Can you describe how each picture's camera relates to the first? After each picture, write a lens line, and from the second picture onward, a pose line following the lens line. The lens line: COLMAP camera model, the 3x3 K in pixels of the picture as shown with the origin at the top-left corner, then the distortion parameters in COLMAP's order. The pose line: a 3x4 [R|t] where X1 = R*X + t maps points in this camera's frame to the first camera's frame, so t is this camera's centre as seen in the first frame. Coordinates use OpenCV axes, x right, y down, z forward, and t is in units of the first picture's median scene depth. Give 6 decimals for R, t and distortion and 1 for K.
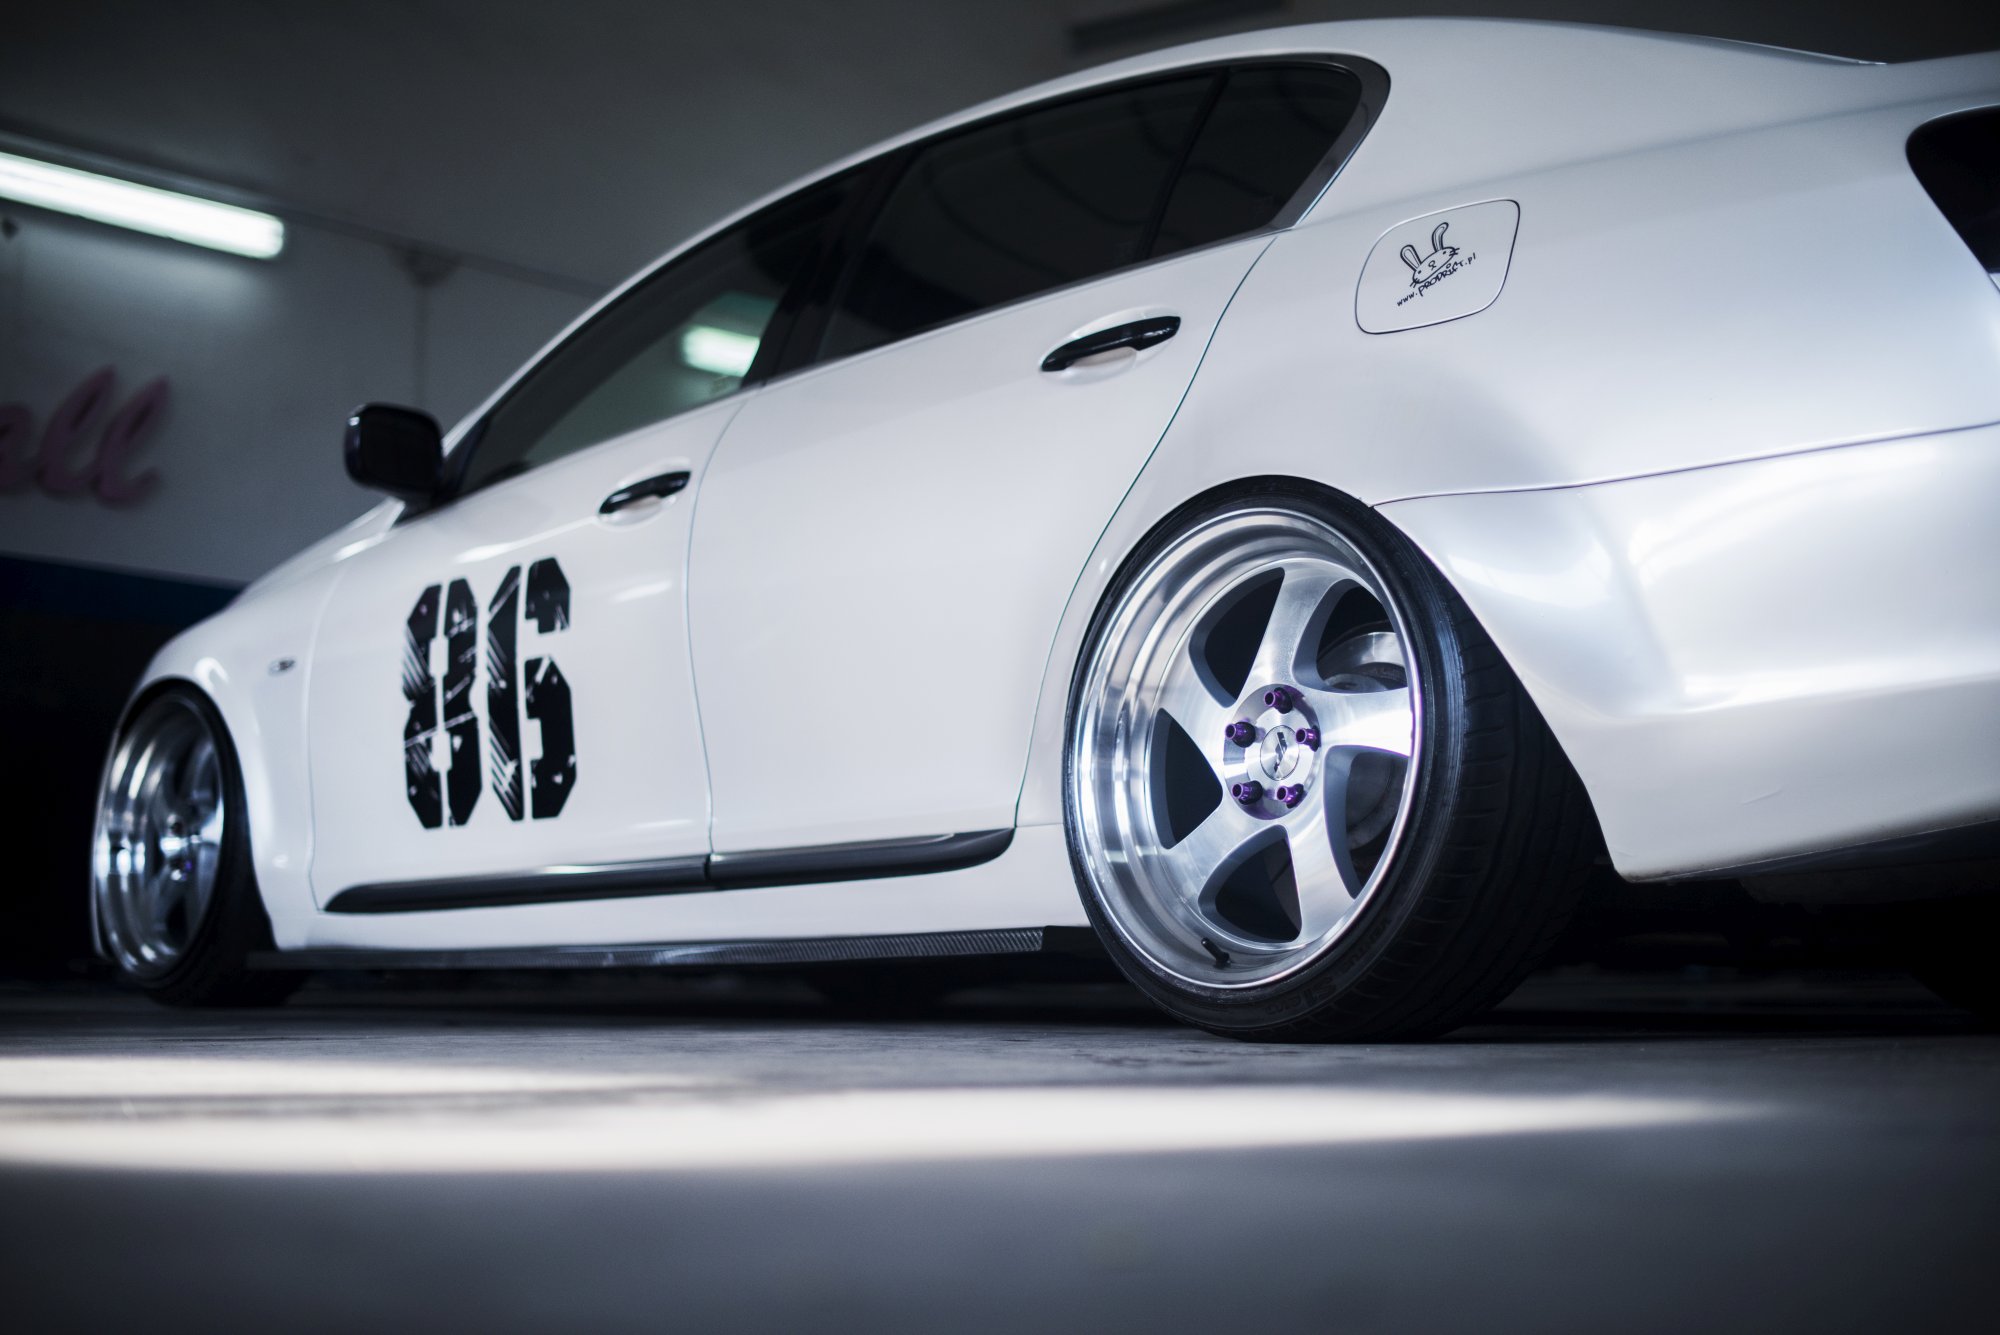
lens RADIAL K [[2971.8, 0, 1002.4], [0, 2971.8, 703.0], [0, 0, 1]] dist [-0.141094, 0.028619]
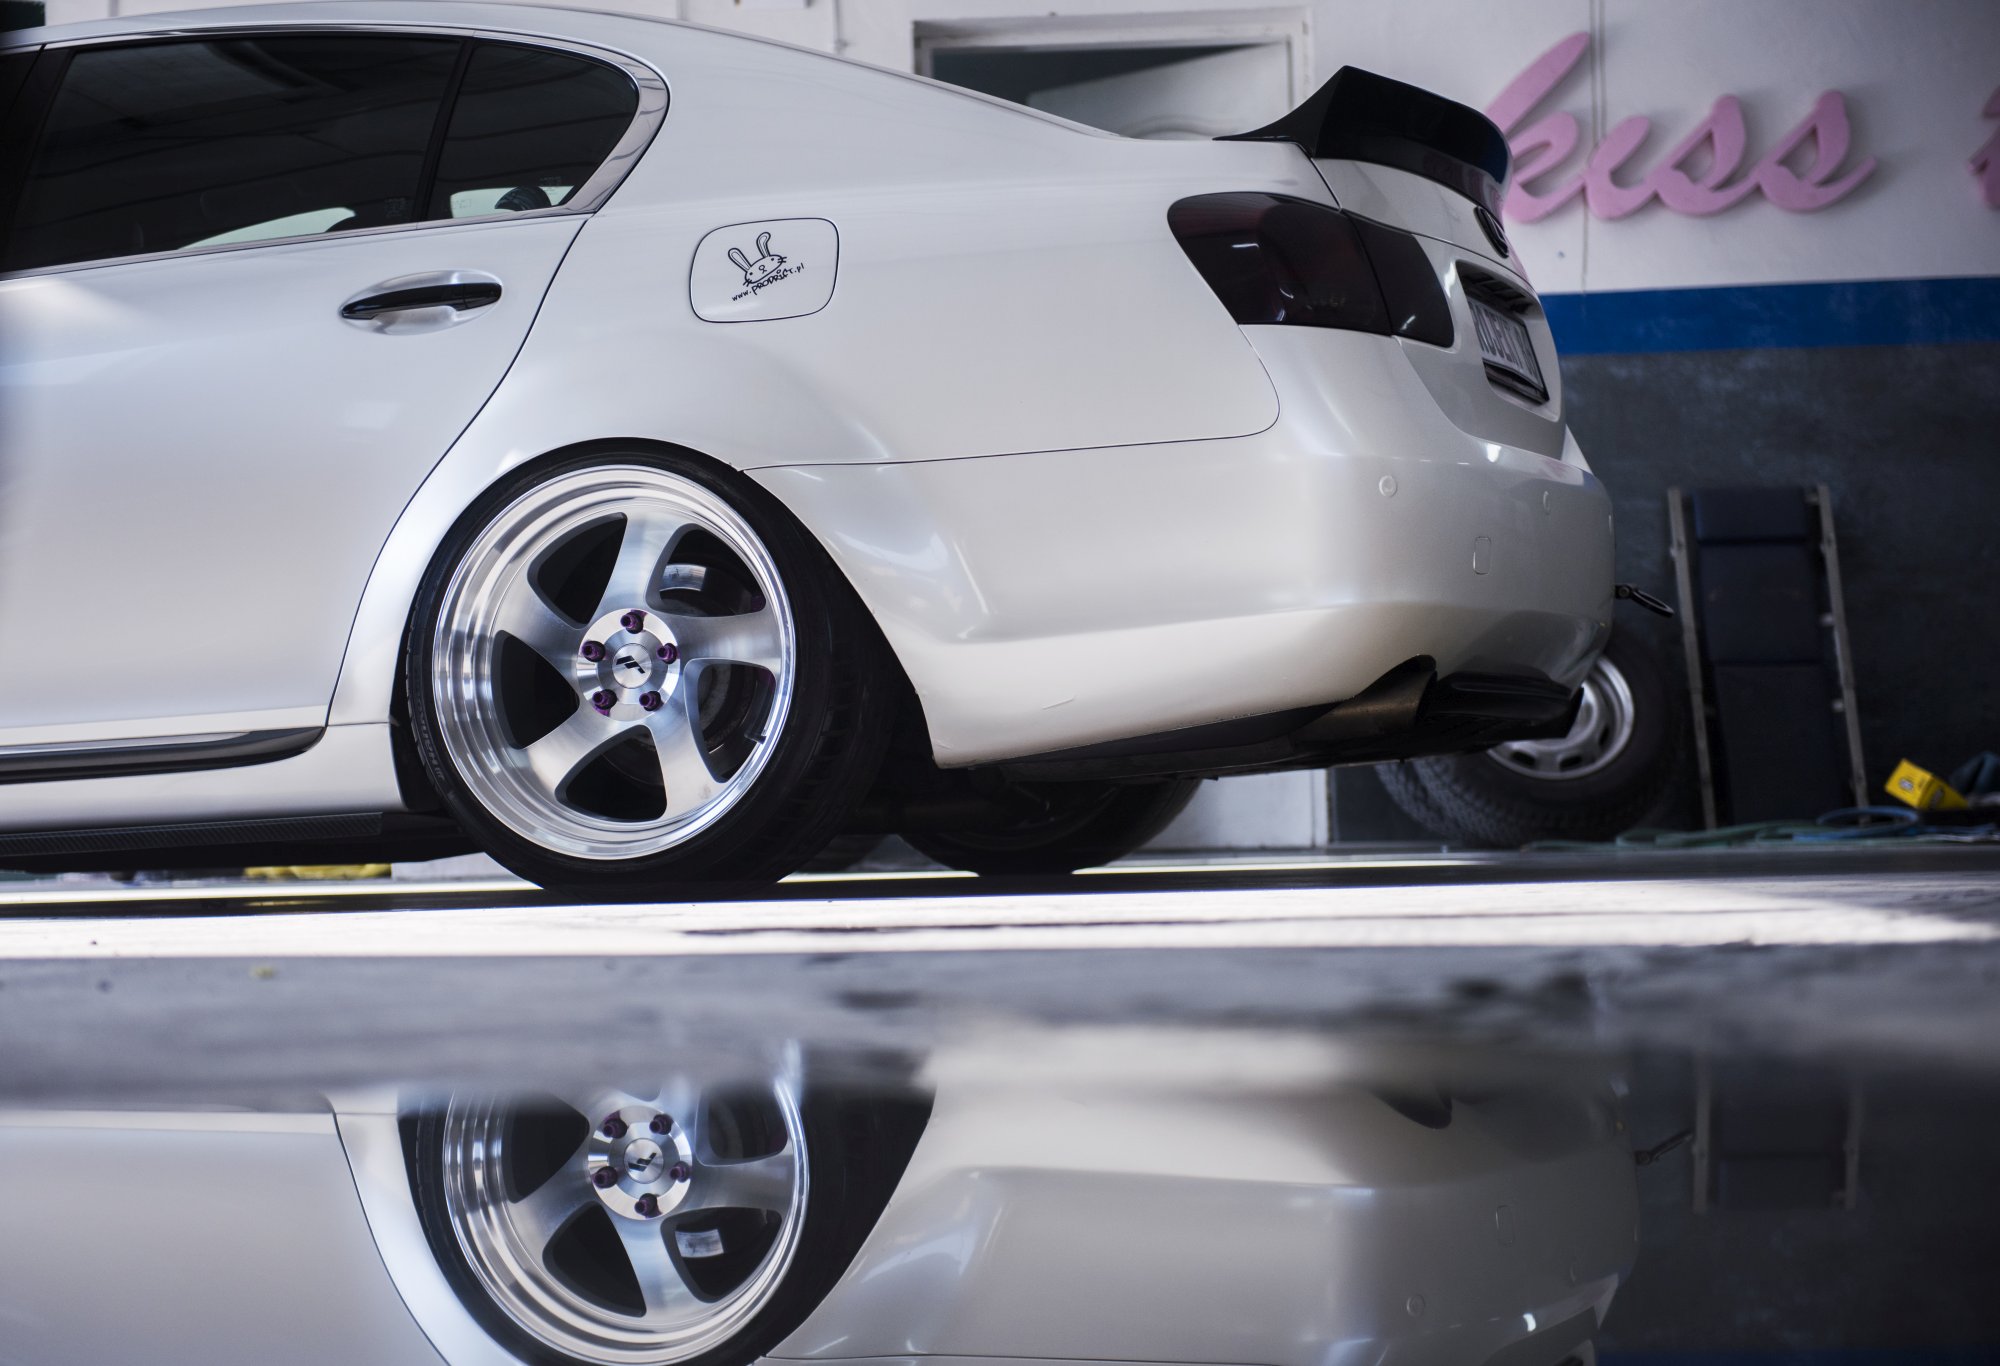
lens RADIAL K [[4309.2, 0, 1000.0], [0, 4309.2, 683.0], [0, 0, 1]] dist [0.128969, 0.147382]
pose [[0.862126, -0.013247, 0.506521, -0.629131], [-0.012065, 0.998838, 0.046657, -0.056523], [-0.506551, -0.046336, 0.860964, -0.557915]]
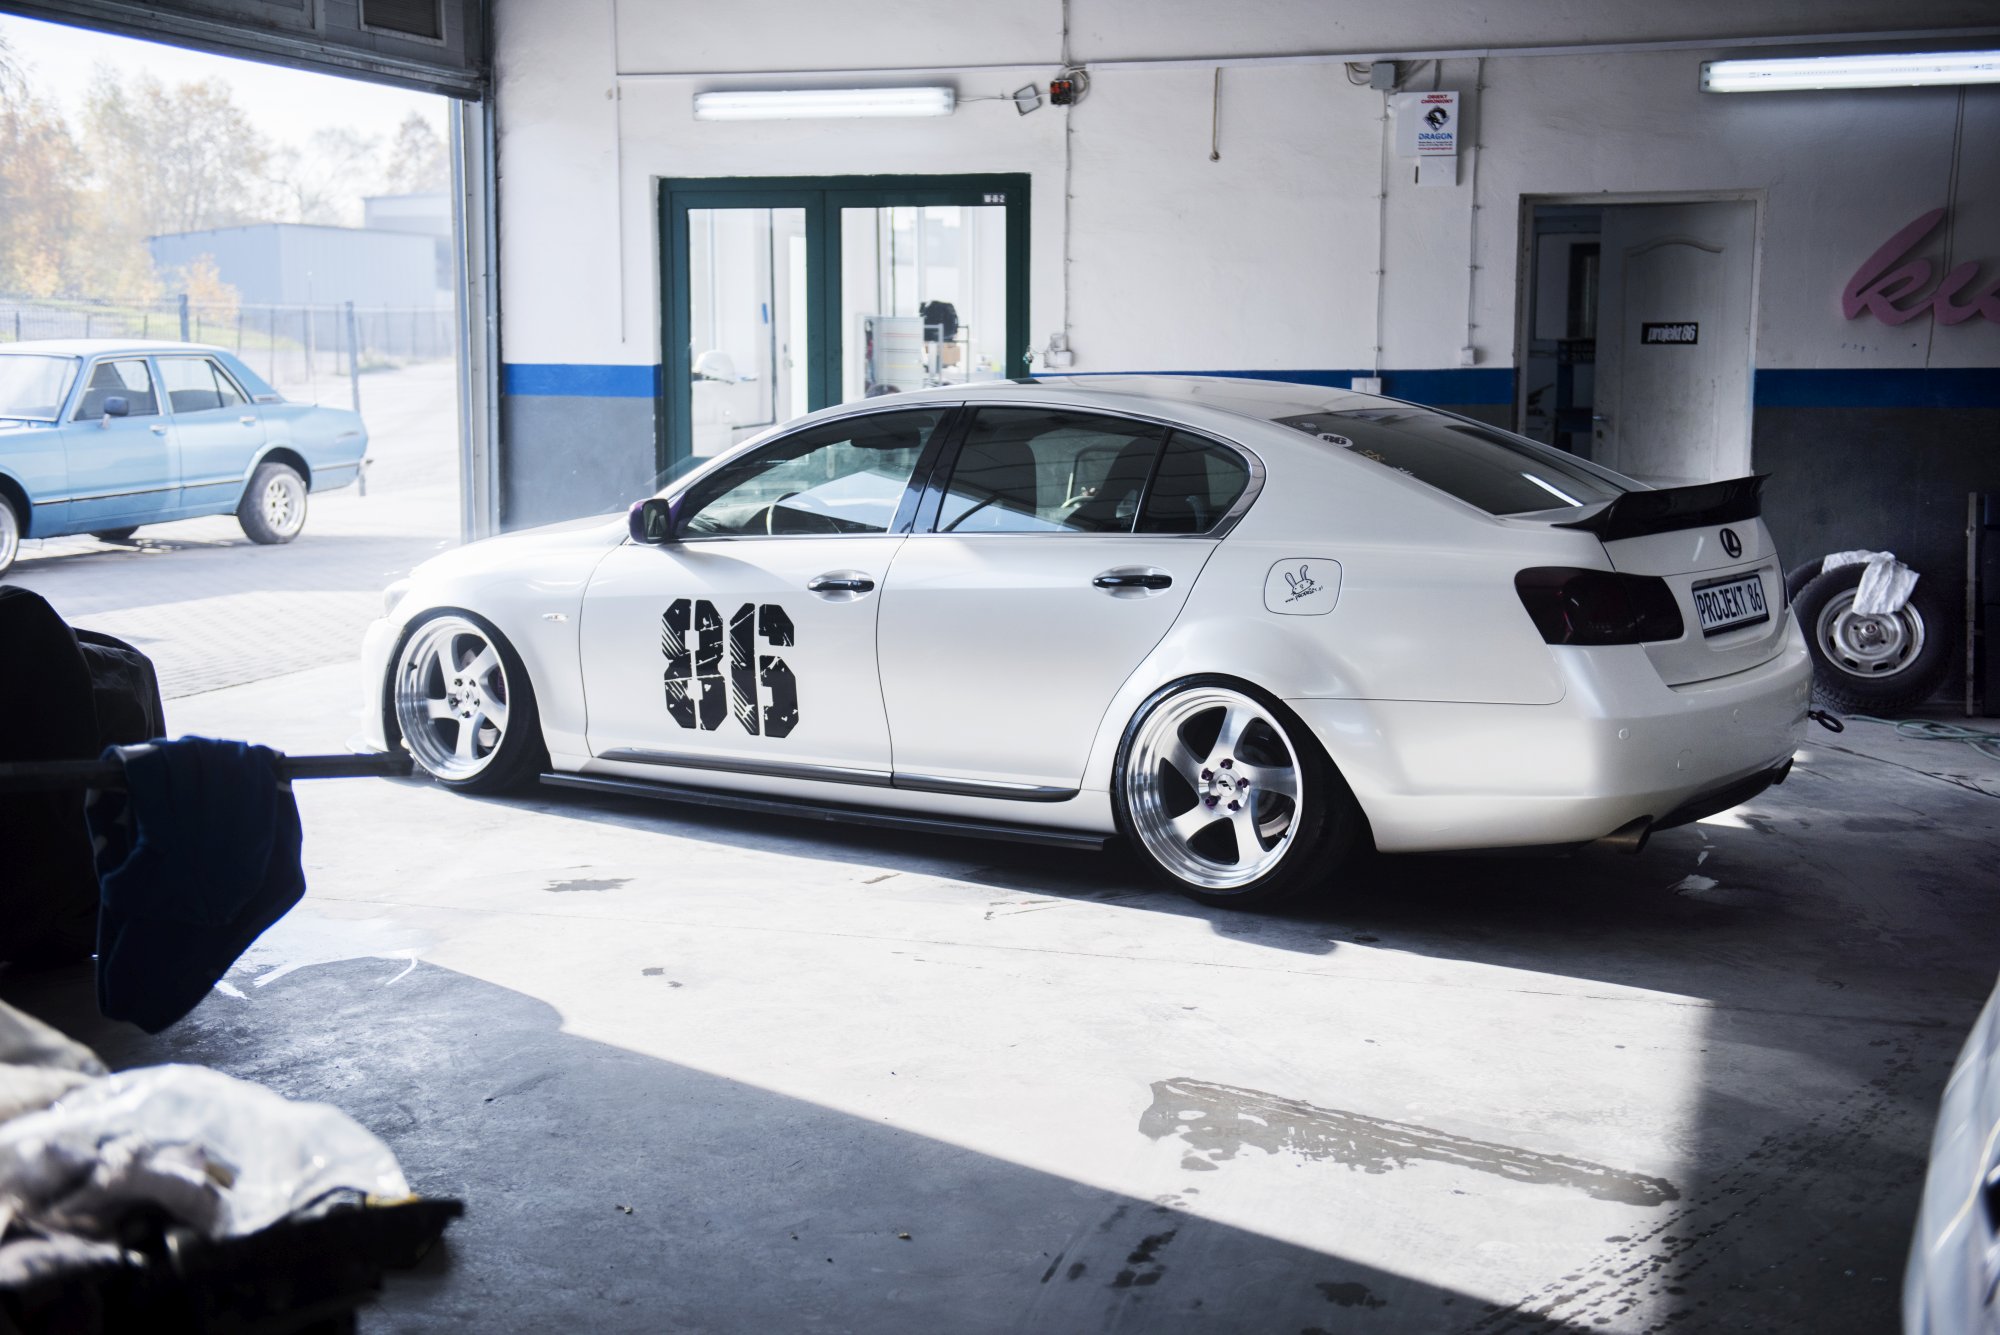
lens RADIAL K [[2622.6, 0, 1003.0], [0, 2622.6, 660.9], [0, 0, 1]] dist [0.141122, 0.017331]
pose [[0.966376, -0.031980, 0.255135, -0.575636], [-0.023553, 0.977055, 0.211682, -0.489008], [-0.256051, -0.210574, 0.943449, -0.862117]]
